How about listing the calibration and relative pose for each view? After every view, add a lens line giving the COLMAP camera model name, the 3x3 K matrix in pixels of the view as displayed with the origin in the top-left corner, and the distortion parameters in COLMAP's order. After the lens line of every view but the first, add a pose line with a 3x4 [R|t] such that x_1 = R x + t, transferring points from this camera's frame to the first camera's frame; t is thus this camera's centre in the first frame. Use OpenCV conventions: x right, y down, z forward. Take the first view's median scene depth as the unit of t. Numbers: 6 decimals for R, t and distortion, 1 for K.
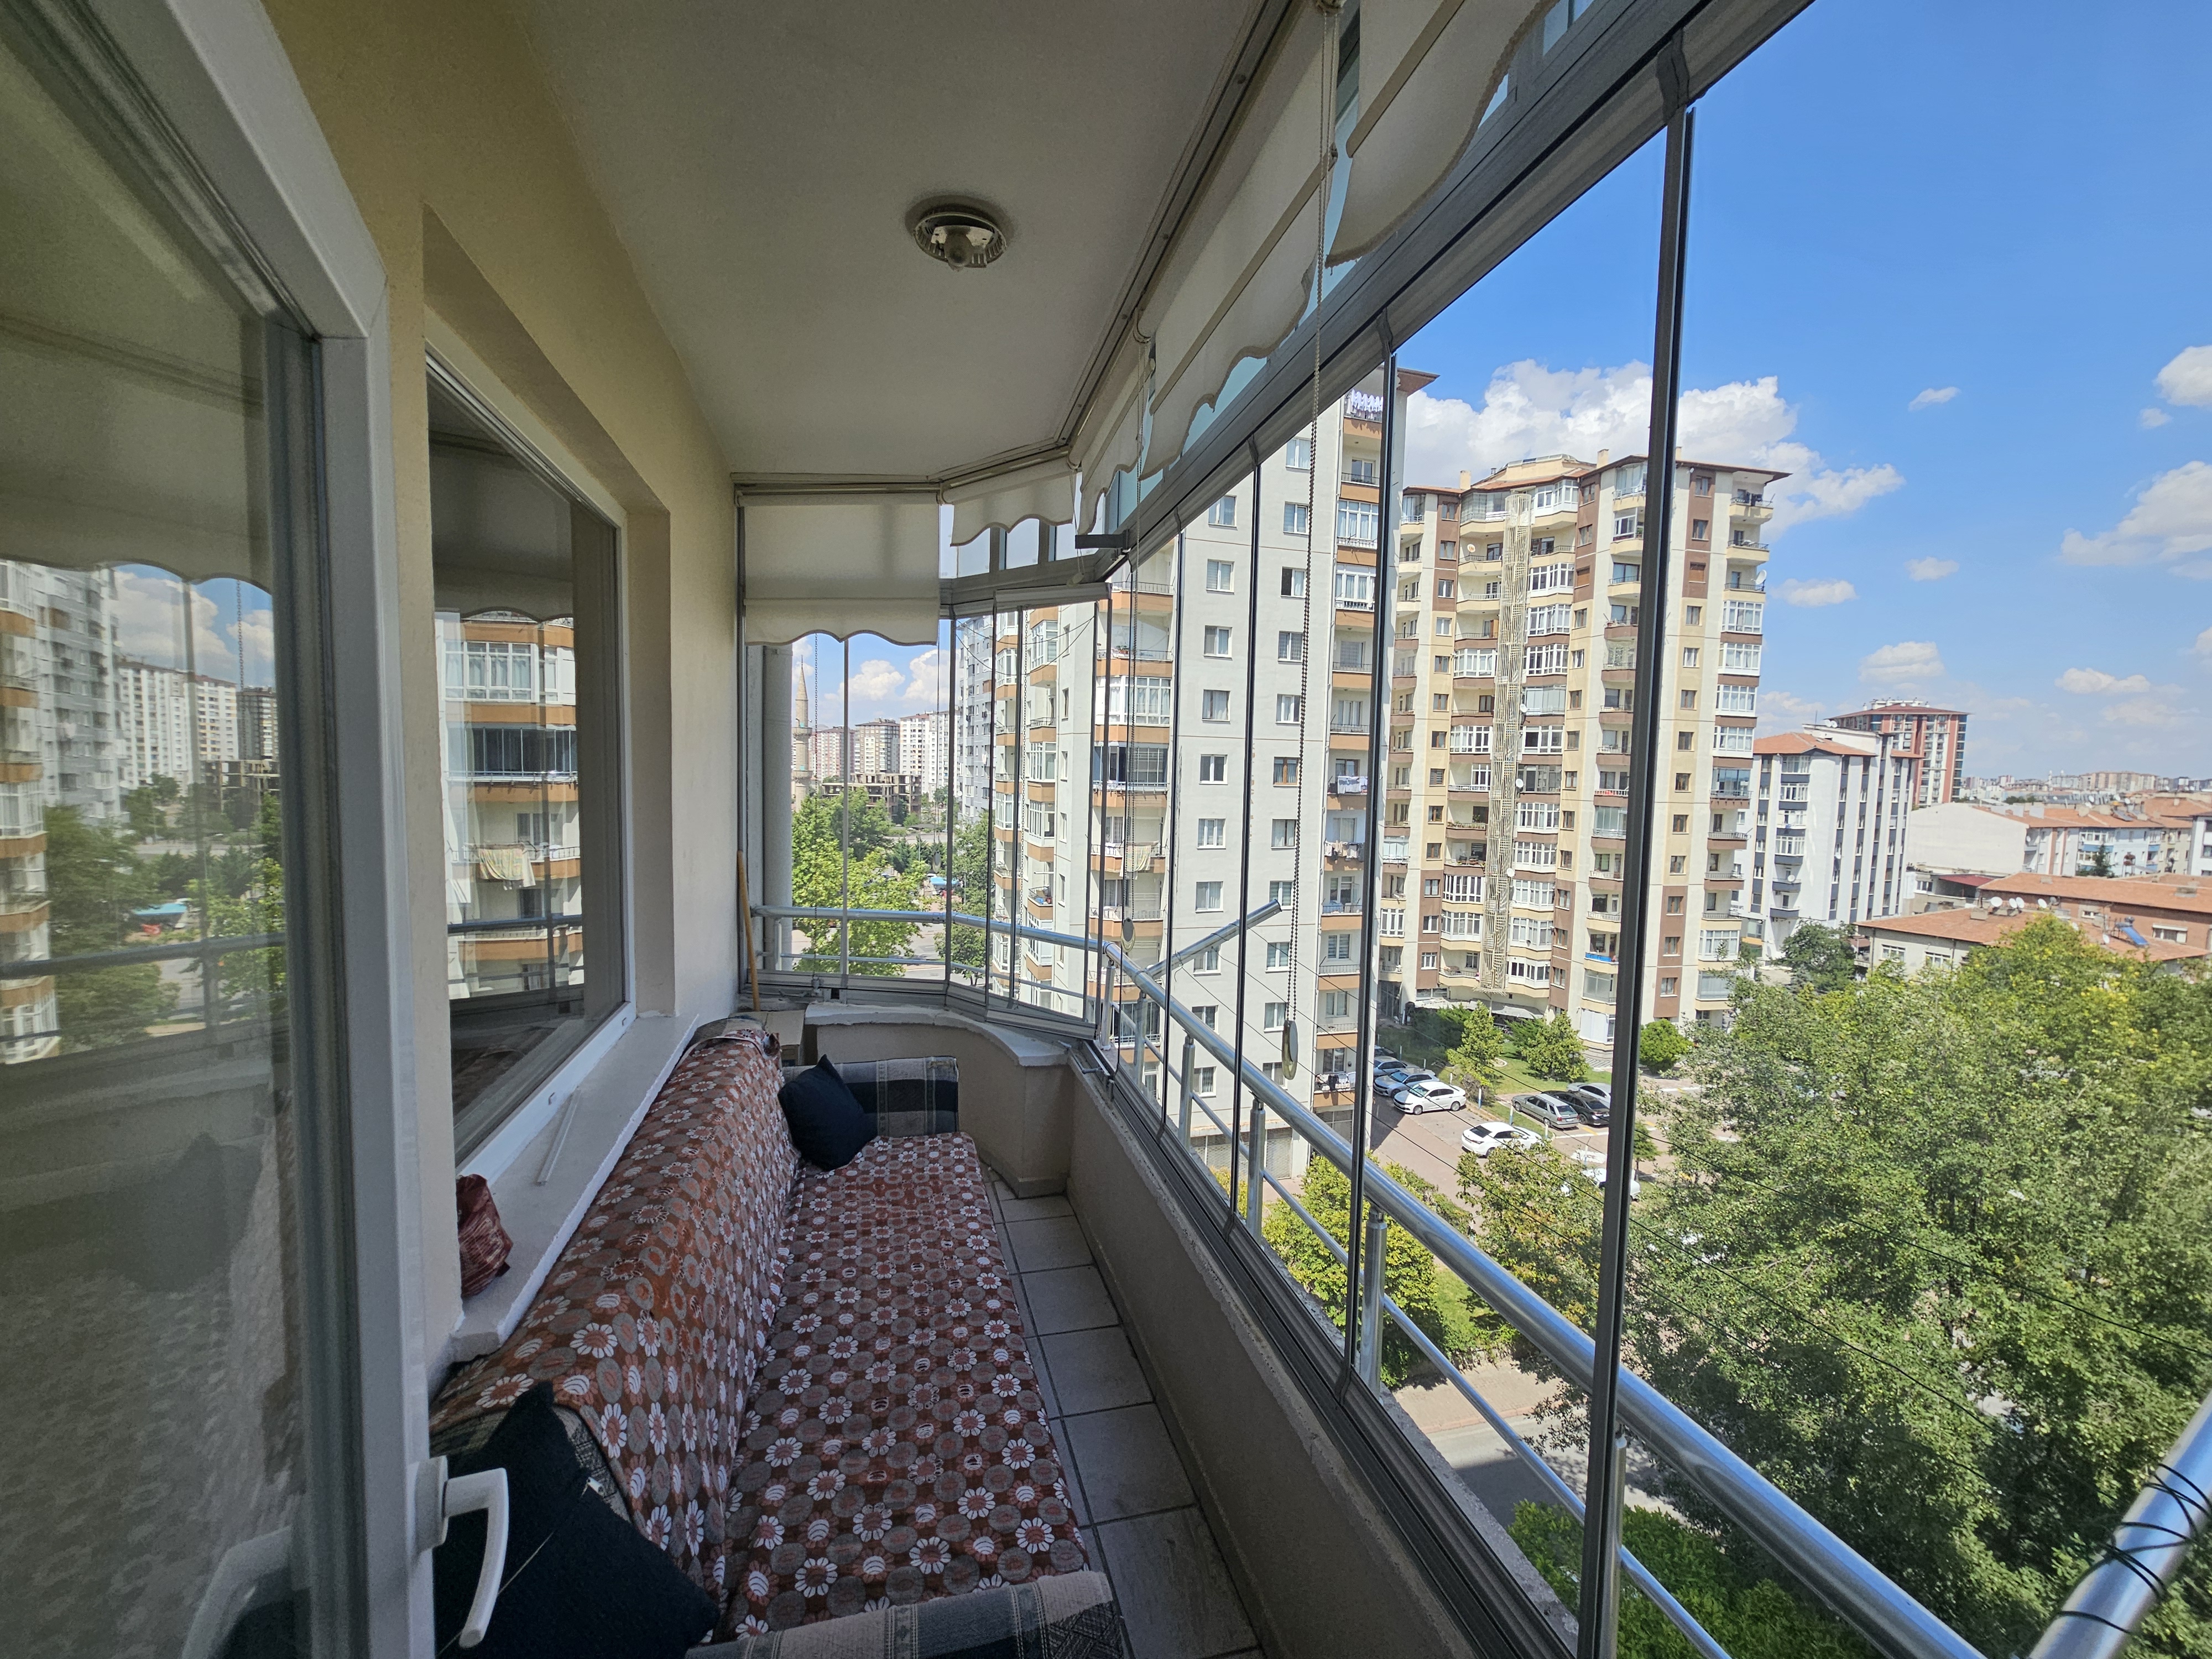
lens RADIAL K [[895.3, 0, 1114.6], [0, 895.3, 839.7], [0, 0, 1]] dist [-0.000093, -0.000891]
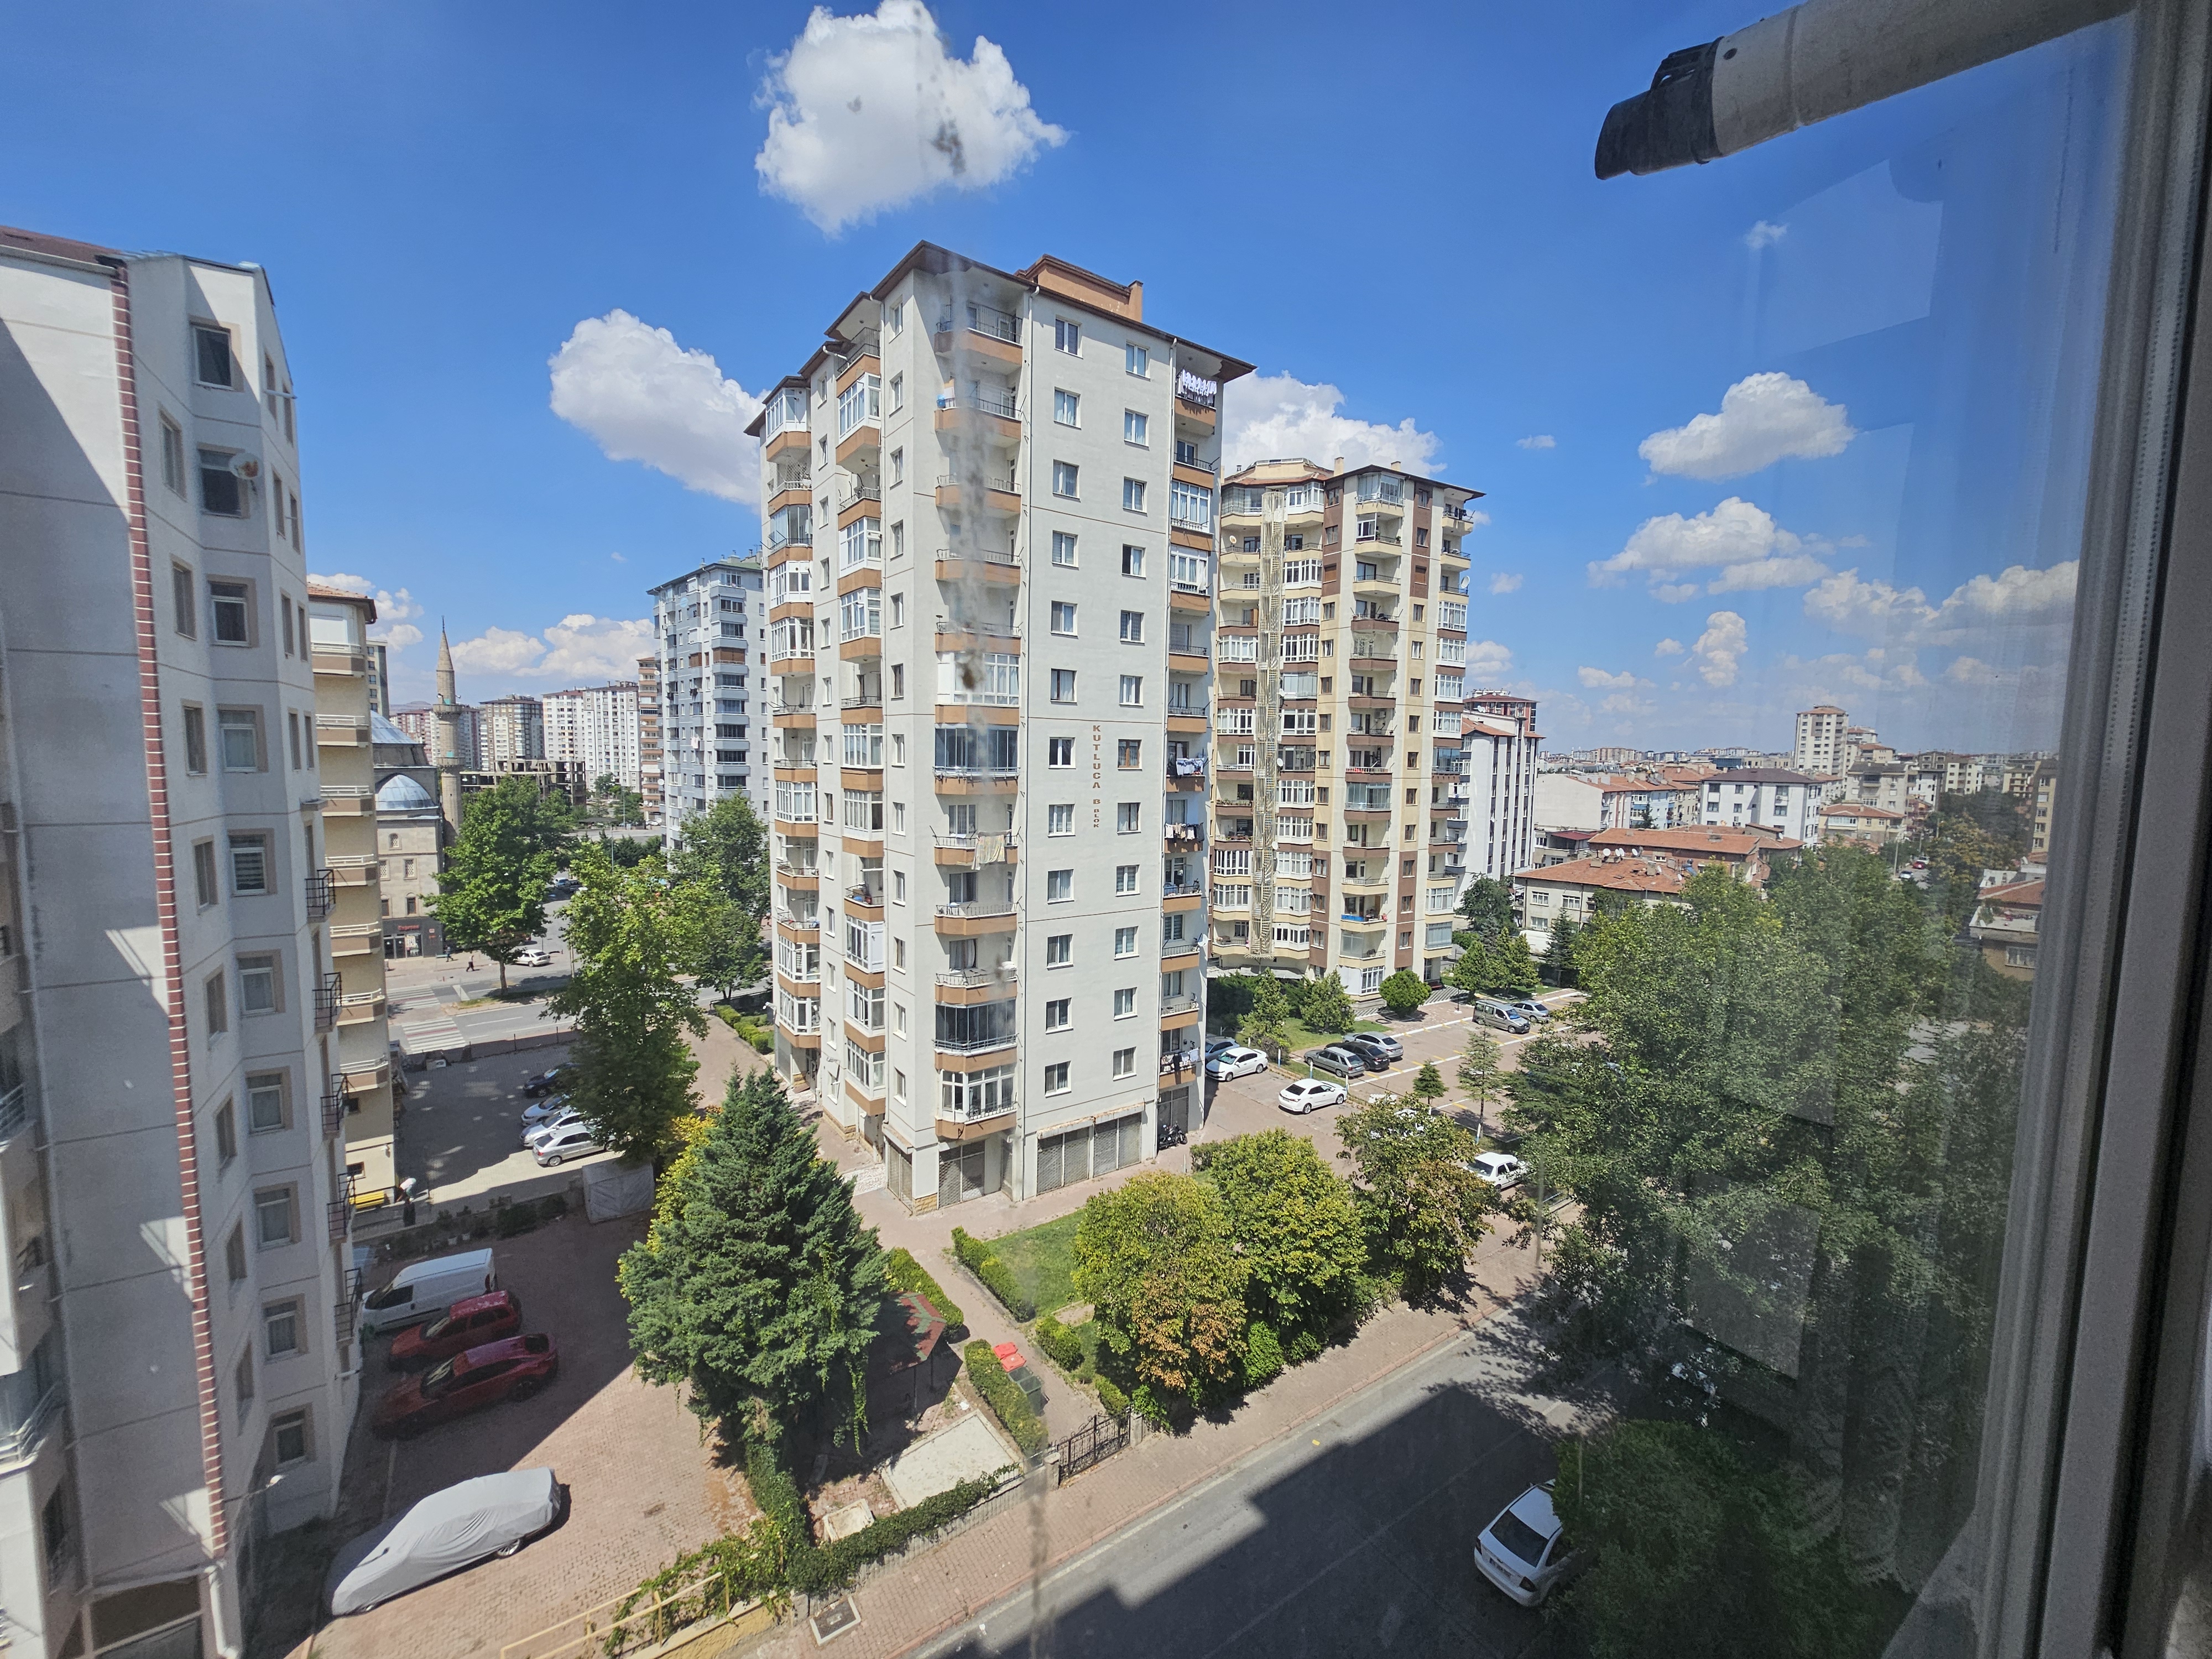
lens RADIAL K [[895.3, 0, 1114.4], [0, 895.3, 839.5], [0, 0, 1]] dist [-0.000093, -0.000891]
pose [[0.943460, -0.040821, 0.328965, -0.092398], [0.034285, 0.999083, 0.025648, -0.004980], [-0.329710, -0.012919, 0.943994, 0.046105]]
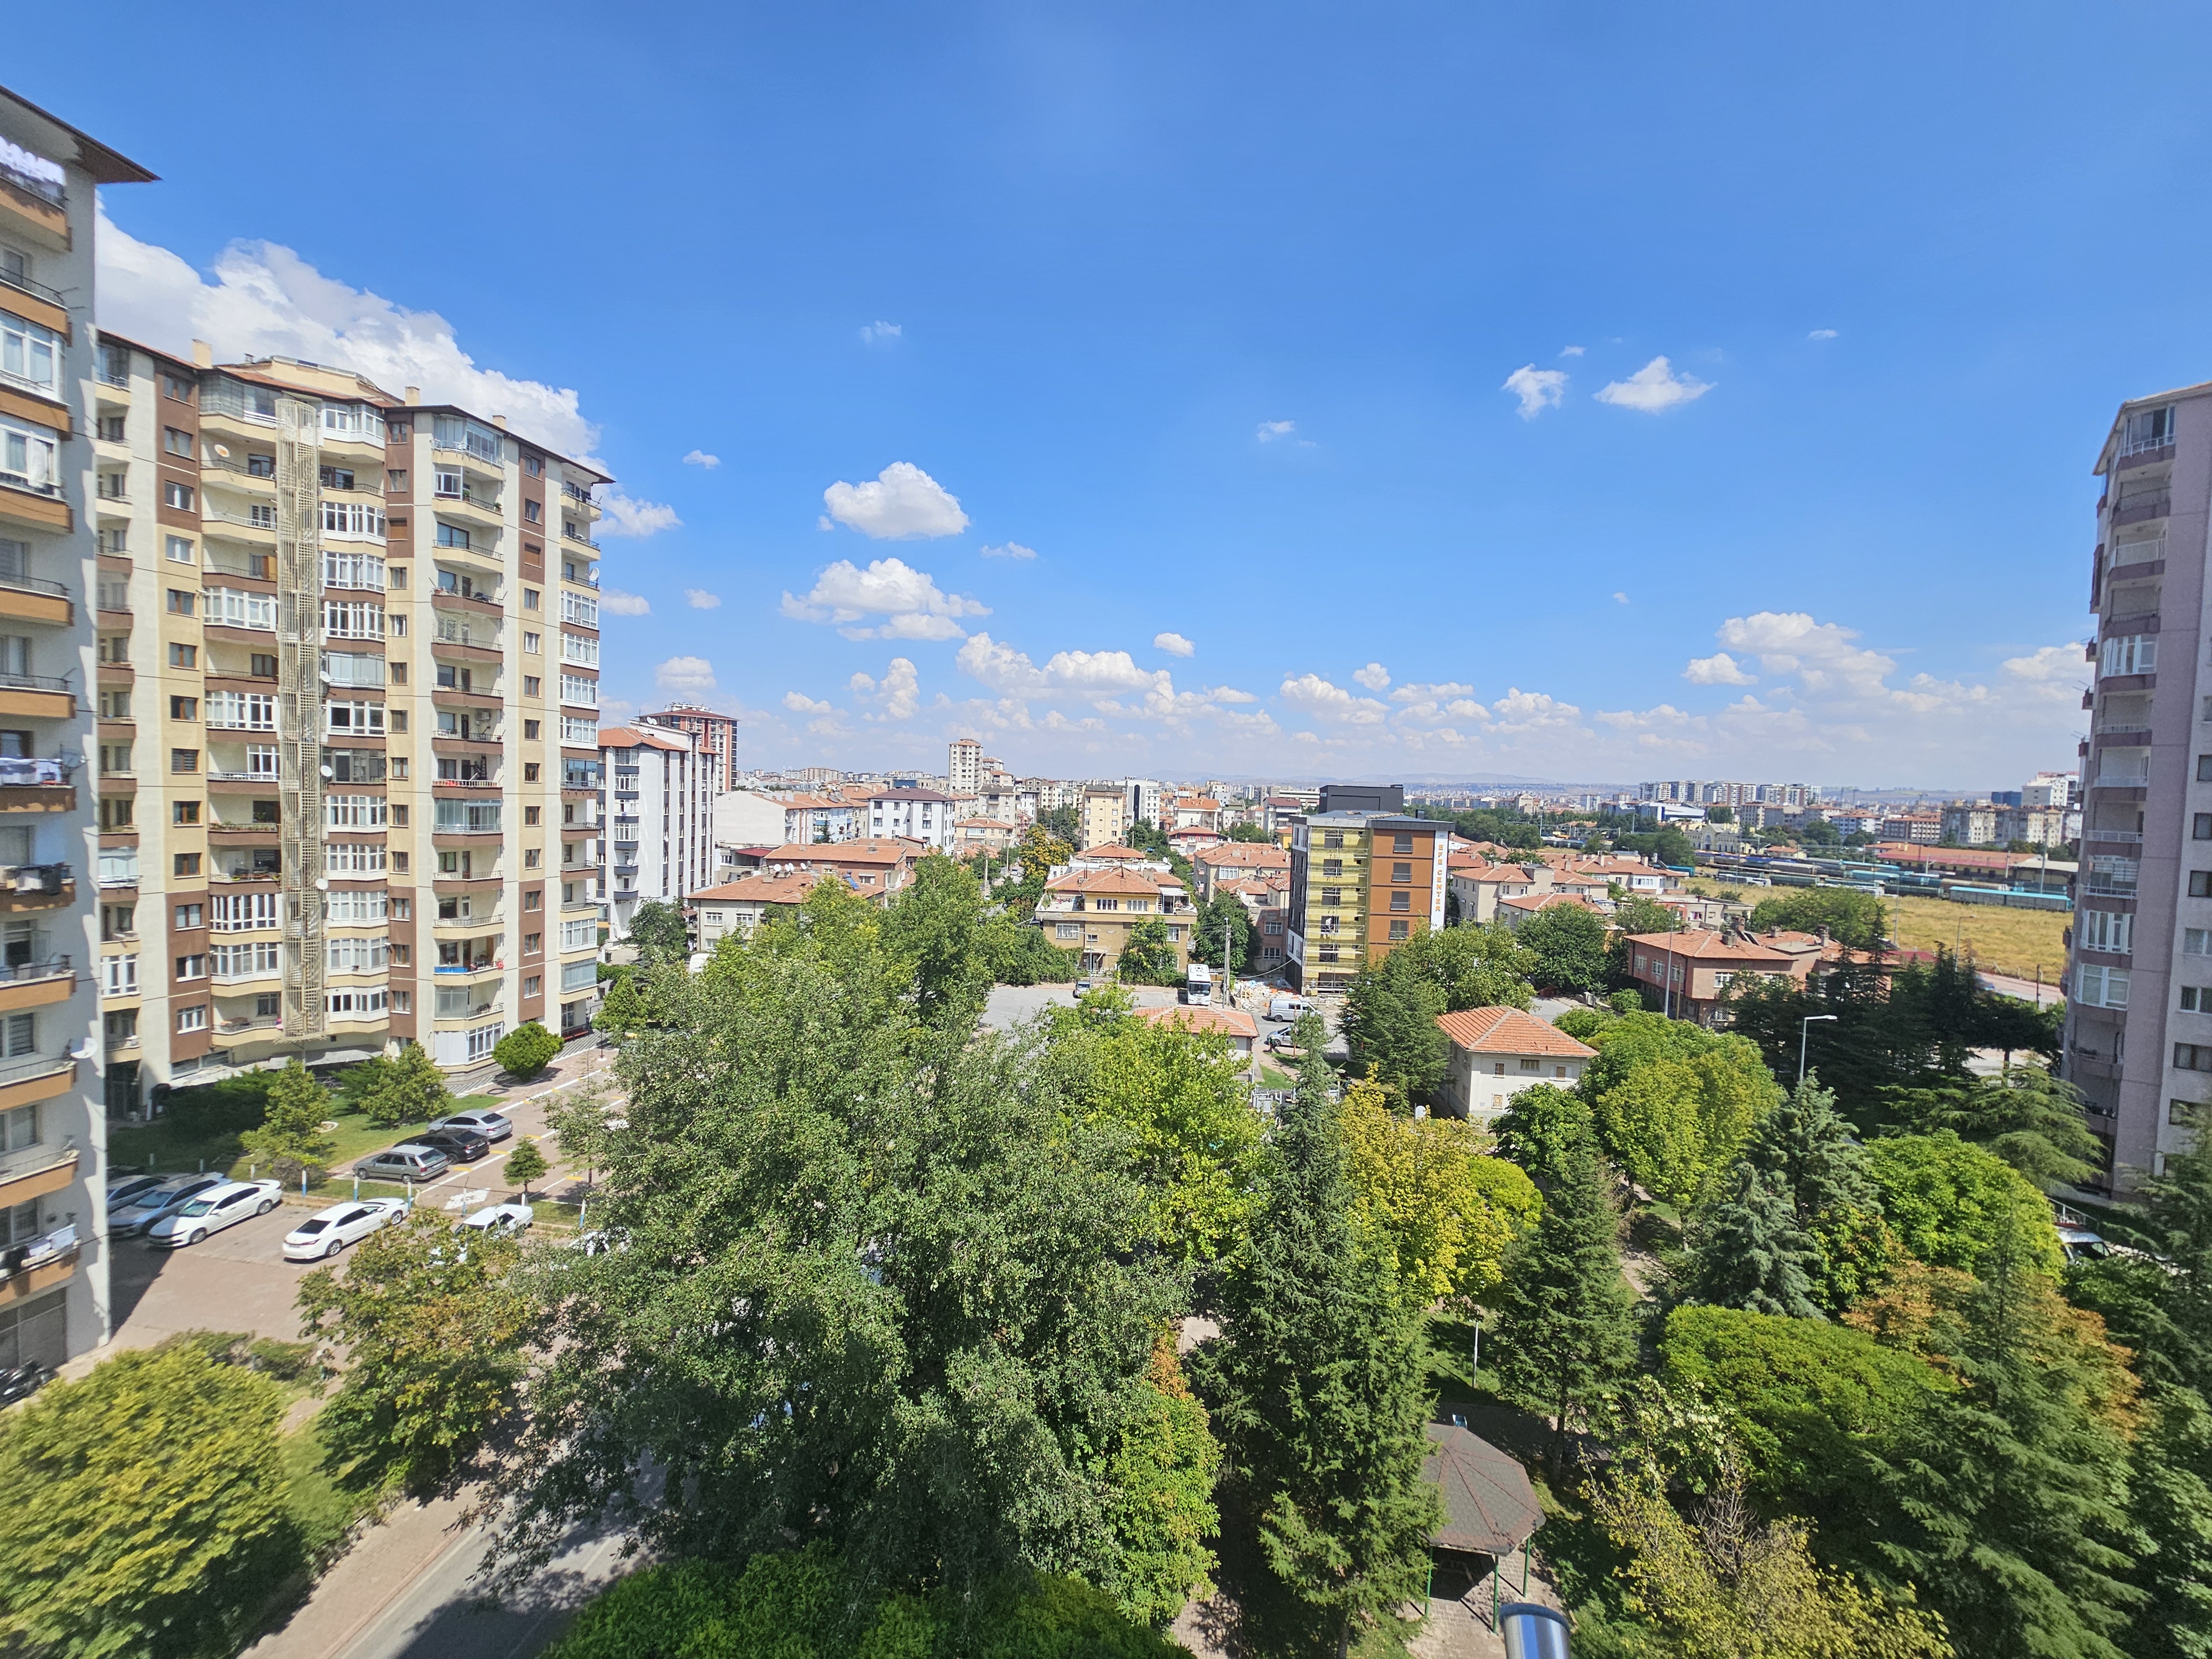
lens RADIAL K [[895.3, 0, 1114.3], [0, 895.3, 835.4], [0, 0, 1]] dist [-0.000093, -0.000891]
pose [[0.399461, -0.053139, 0.915209, 0.001075], [0.047260, 0.998185, 0.037329, -0.002592], [-0.915531, 0.028342, 0.401248, 0.040875]]
